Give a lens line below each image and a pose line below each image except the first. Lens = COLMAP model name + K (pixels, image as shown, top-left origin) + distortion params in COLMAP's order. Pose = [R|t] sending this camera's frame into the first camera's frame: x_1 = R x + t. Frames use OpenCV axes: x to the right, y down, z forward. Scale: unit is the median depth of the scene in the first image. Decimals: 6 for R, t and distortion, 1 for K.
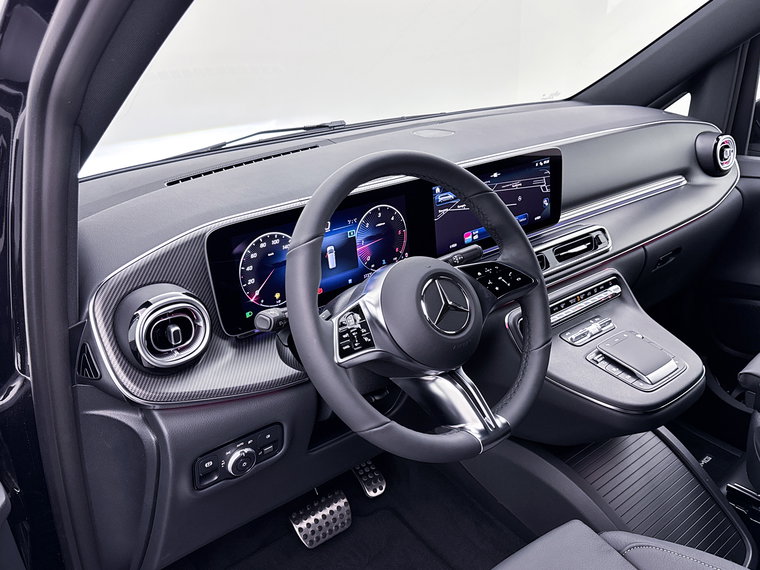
lens RADIAL K [[680.5, 0, 376.2], [0, 680.5, 284.7], [0, 0, 1]] dist [0.046680, -0.028119]
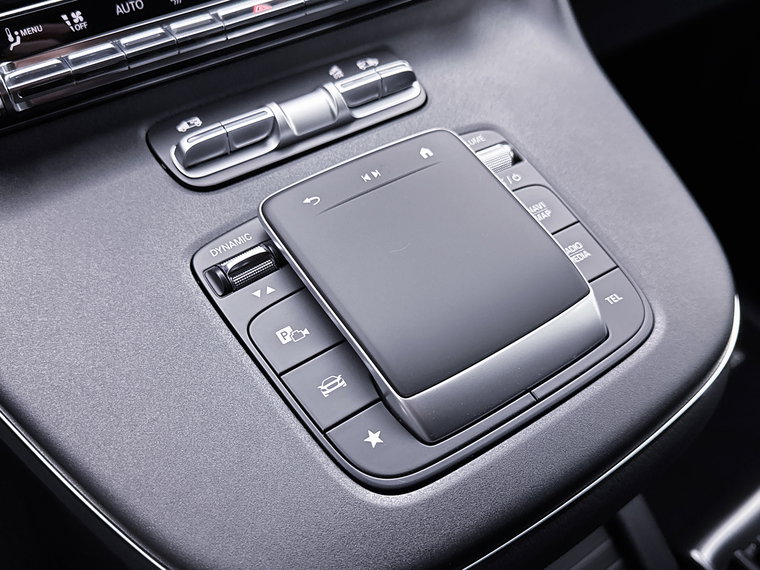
lens RADIAL K [[720.2, 0, 372.1], [0, 720.2, 289.6], [0, 0, 1]] dist [-0.007965, 0.000000]
pose [[0.994276, 0.091756, -0.054739, 0.337763], [-0.061225, 0.909168, 0.411905, 0.016919], [0.087562, -0.406196, 0.909581, 0.710715]]
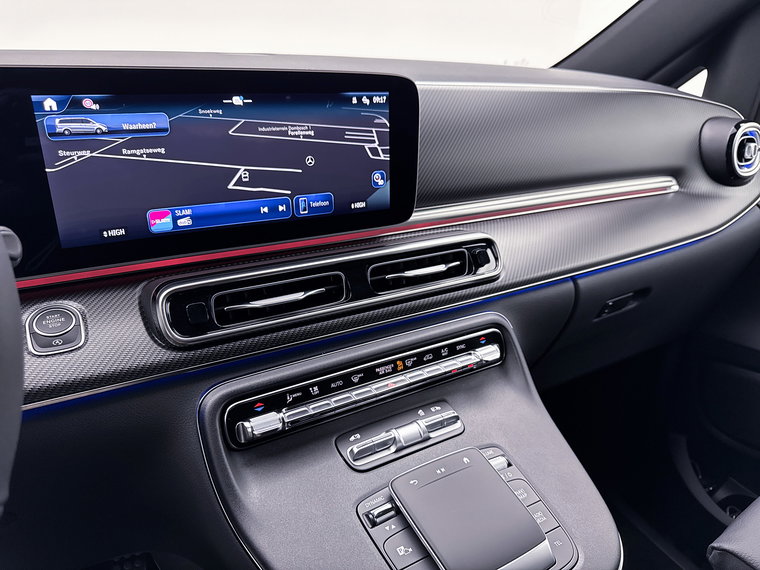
lens RADIAL K [[536.2, 0, 385.3], [0, 536.2, 281.8], [0, 0, 1]] dist [0.030659, -0.042964]
pose [[0.985105, 0.119428, -0.123716, 0.315838], [-0.118350, 0.992842, 0.016057, -0.046106], [0.124749, -0.001176, 0.992188, 0.575484]]
